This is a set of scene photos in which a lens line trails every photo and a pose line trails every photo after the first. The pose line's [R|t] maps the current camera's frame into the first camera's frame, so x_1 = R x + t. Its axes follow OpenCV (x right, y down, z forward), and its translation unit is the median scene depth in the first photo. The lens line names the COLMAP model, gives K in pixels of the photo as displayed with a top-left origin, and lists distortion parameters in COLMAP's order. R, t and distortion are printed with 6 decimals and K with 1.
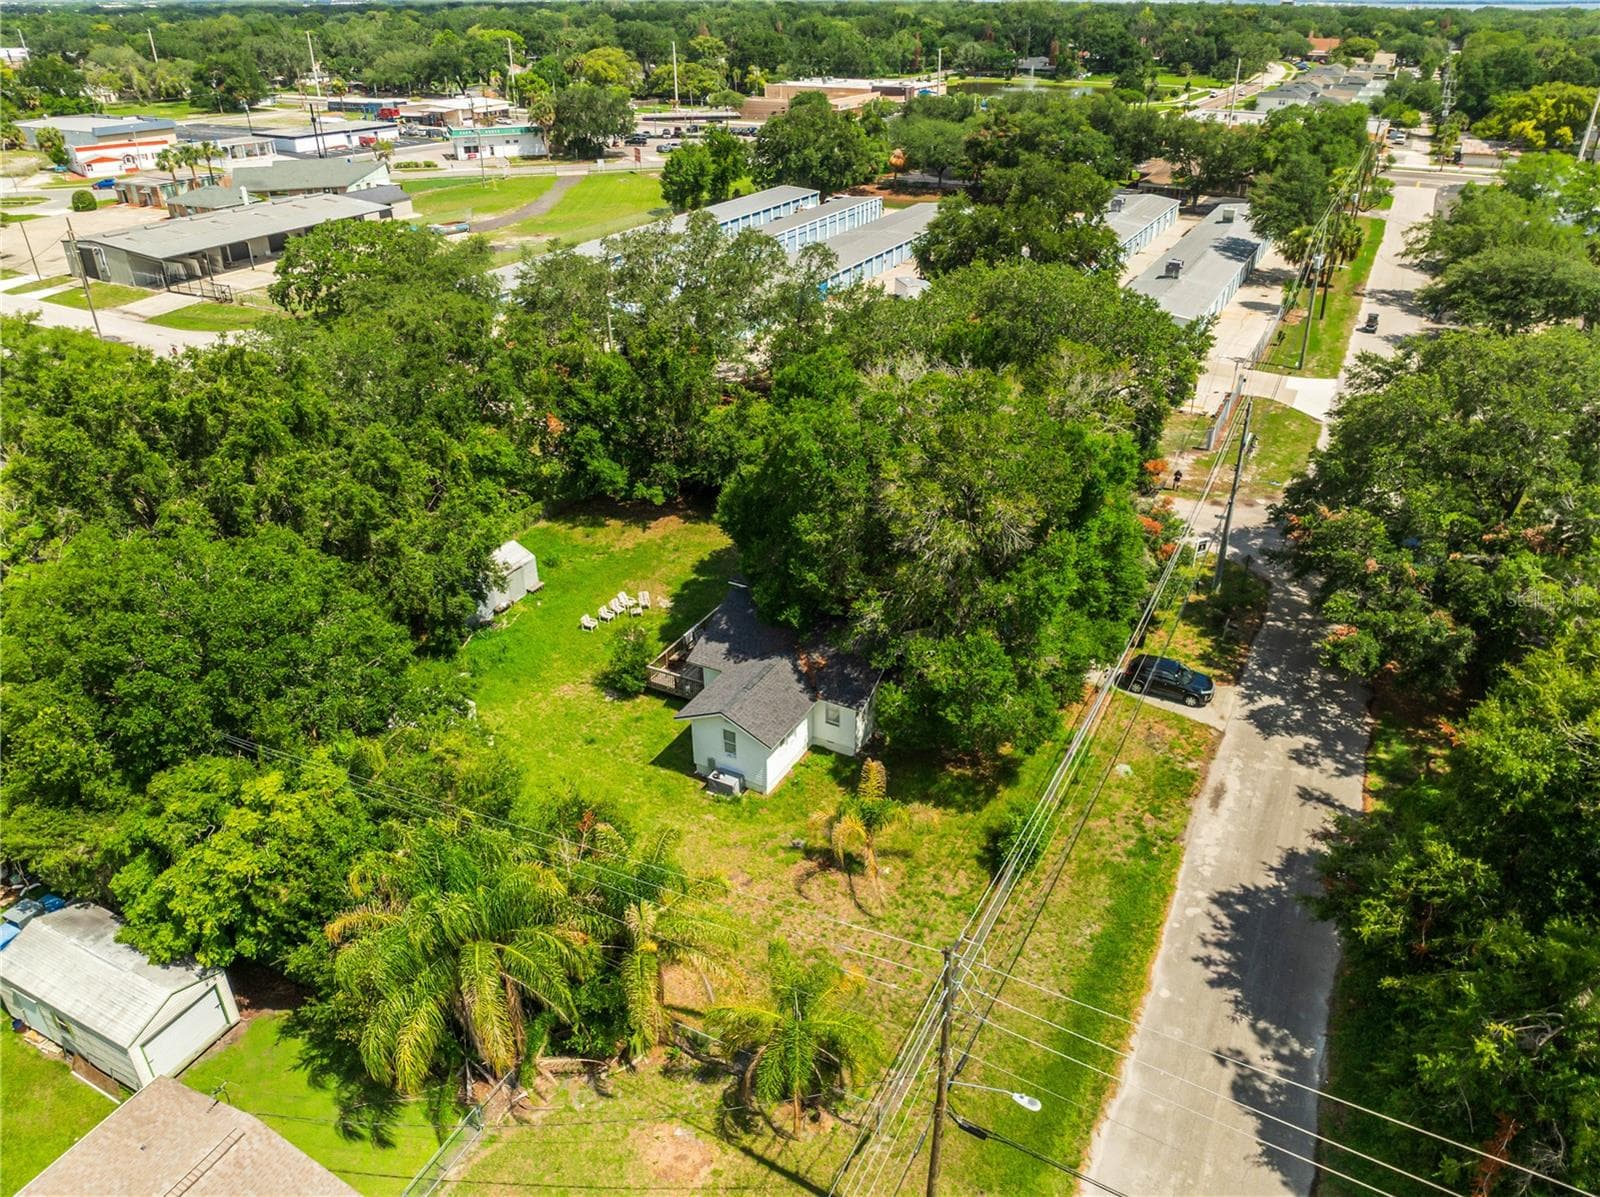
lens RADIAL K [[1130.8, 0, 800.0], [0, 1130.8, 598.5], [0, 0, 1]] dist [-0.065895, 0.039154]
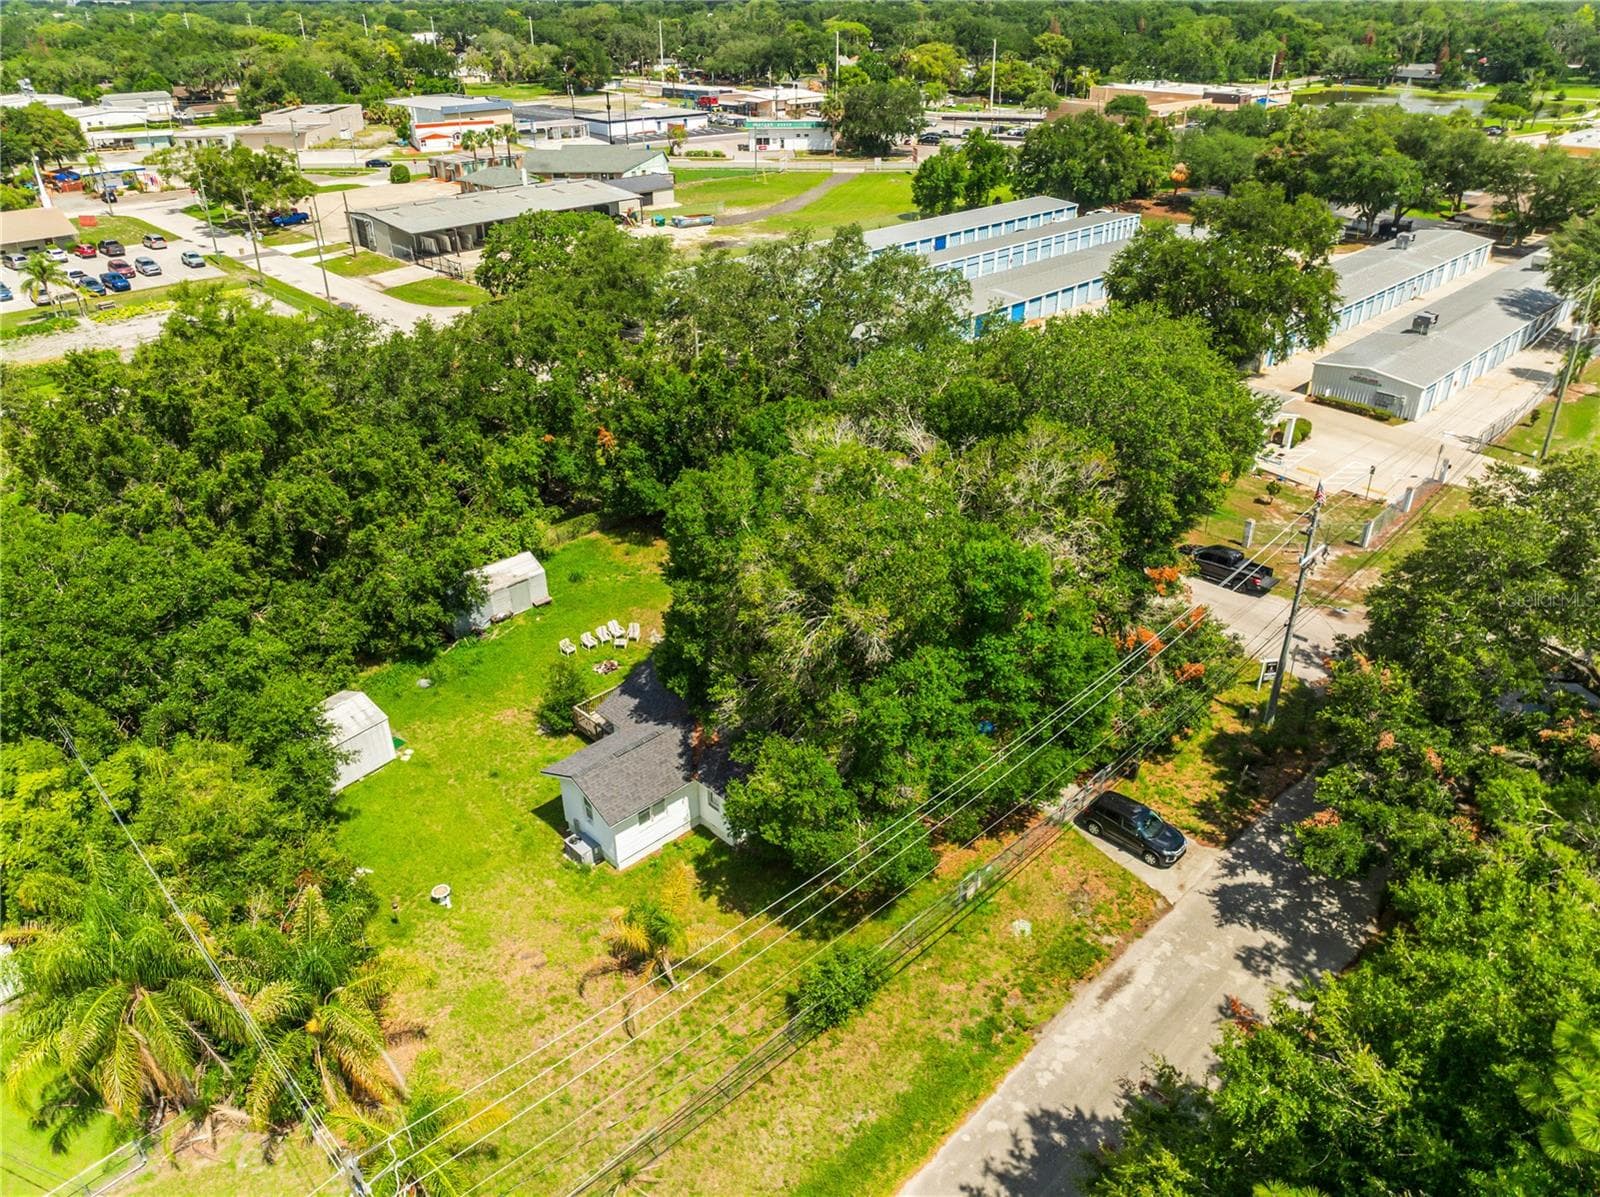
lens RADIAL K [[1130.8, 0, 800.0], [0, 1130.8, 598.5], [0, 0, 1]] dist [-0.065895, 0.039154]
pose [[0.953425, 0.145278, -0.264339, 0.089514], [-0.143817, 0.989289, 0.024981, -0.025704], [0.265137, 0.014199, 0.964106, 0.037651]]
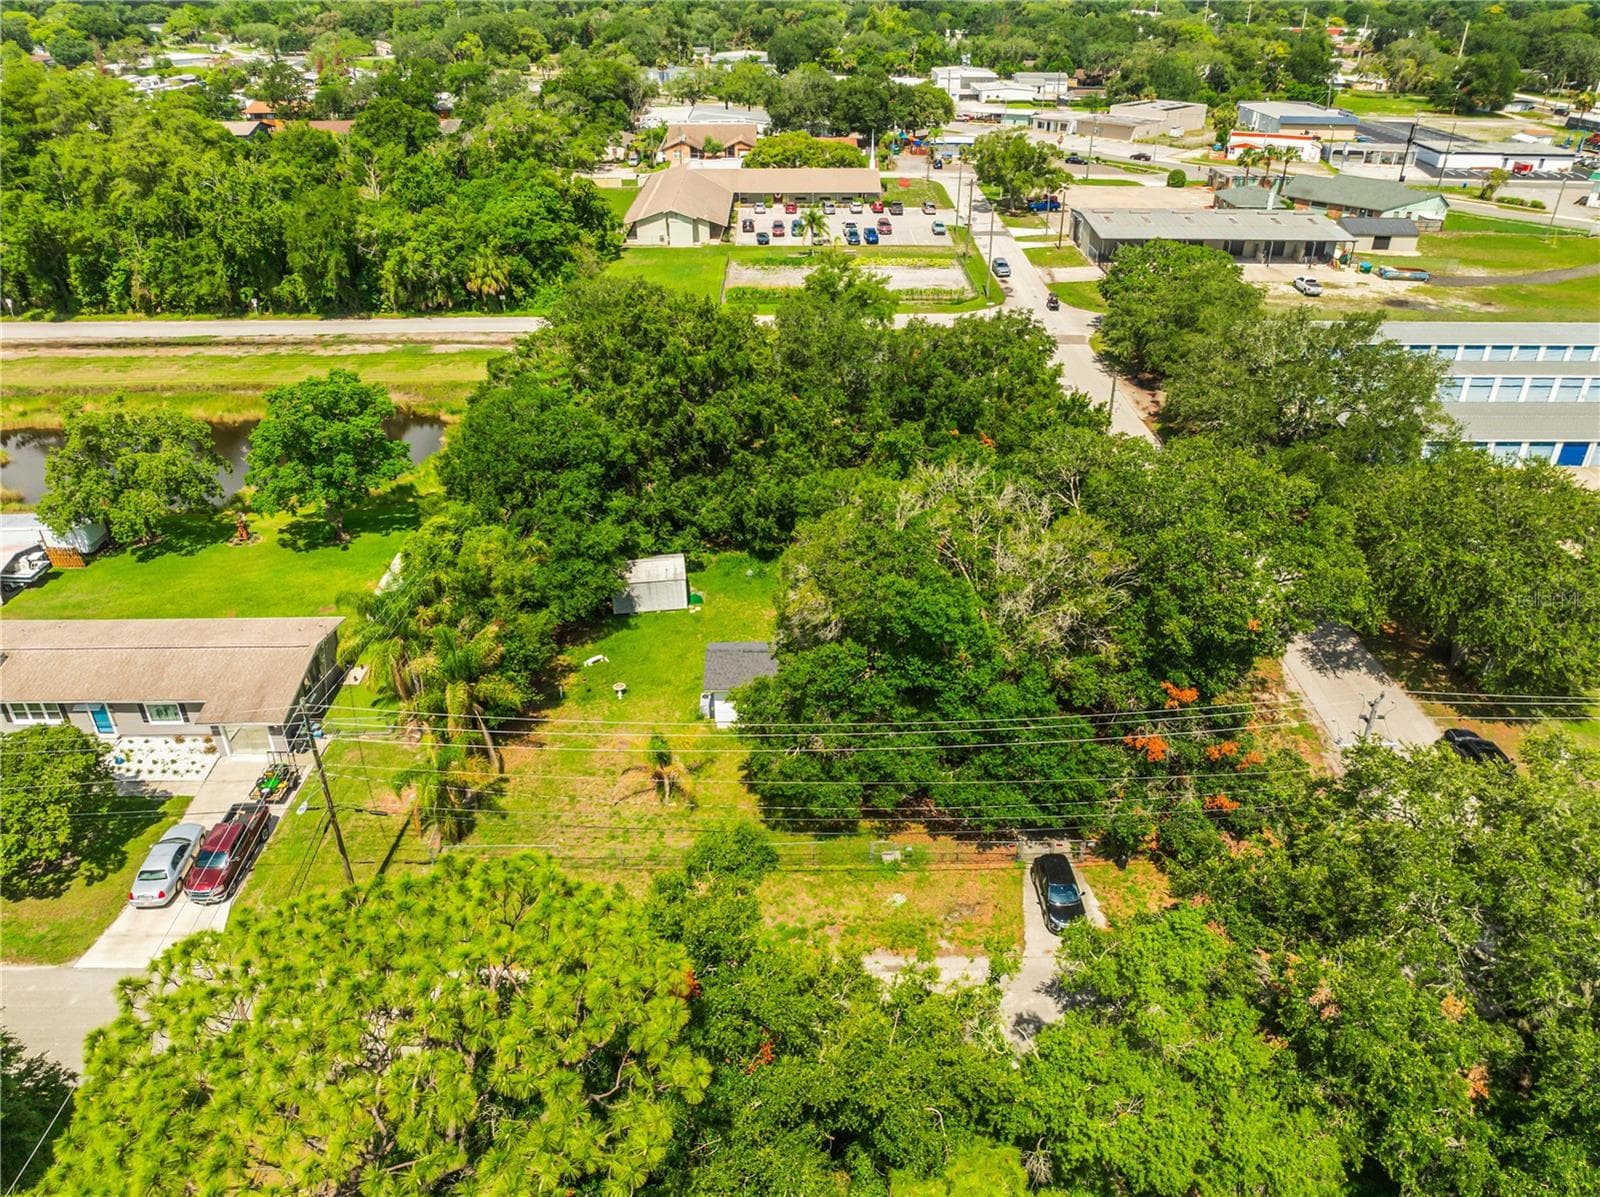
lens RADIAL K [[1130.8, 0, 800.0], [0, 1130.8, 598.5], [0, 0, 1]] dist [-0.065895, 0.039154]
pose [[0.480082, 0.436963, -0.760647, 0.254877], [-0.421726, 0.875296, 0.236653, -0.082210], [0.769200, 0.207172, 0.604492, 0.069935]]
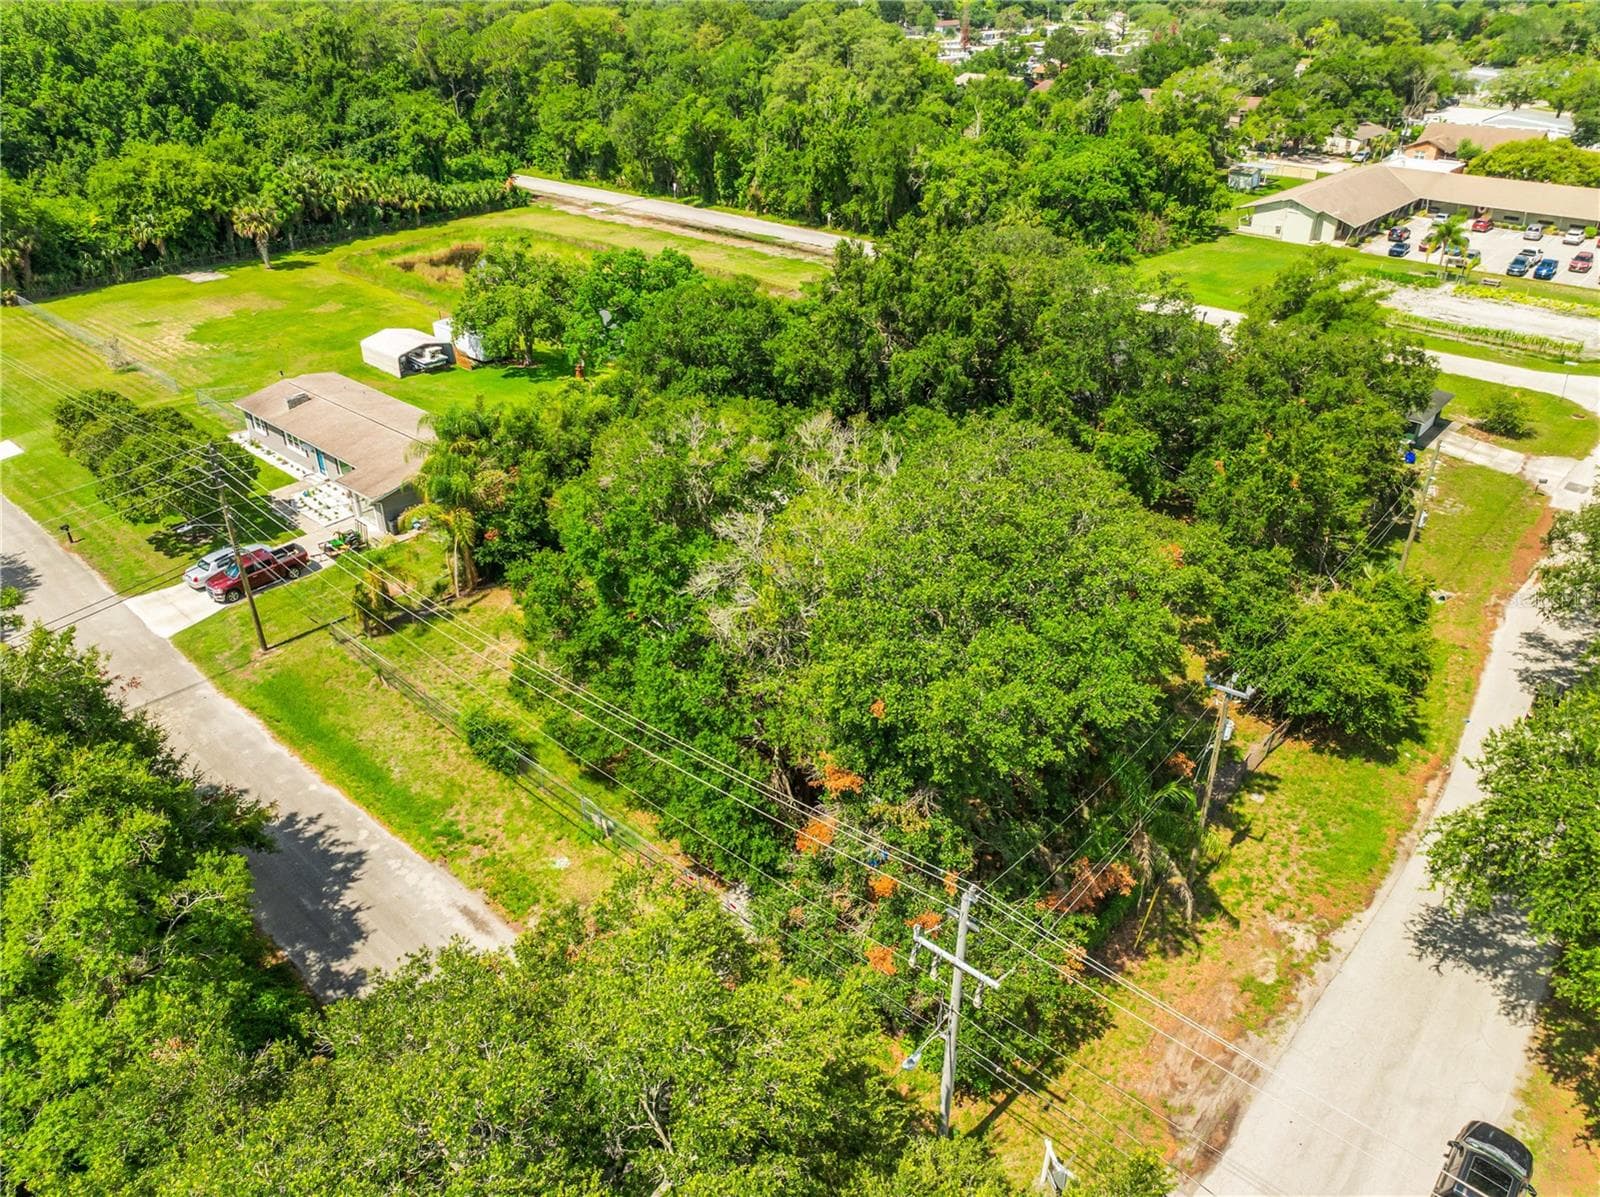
lens RADIAL K [[1130.8, 0, 800.0], [0, 1130.8, 598.5], [0, 0, 1]] dist [-0.065895, 0.039154]
pose [[-0.242004, 0.483872, -0.841012, 0.253029], [-0.464148, 0.703436, 0.538279, -0.160851], [0.852056, 0.520620, 0.054354, 0.283731]]
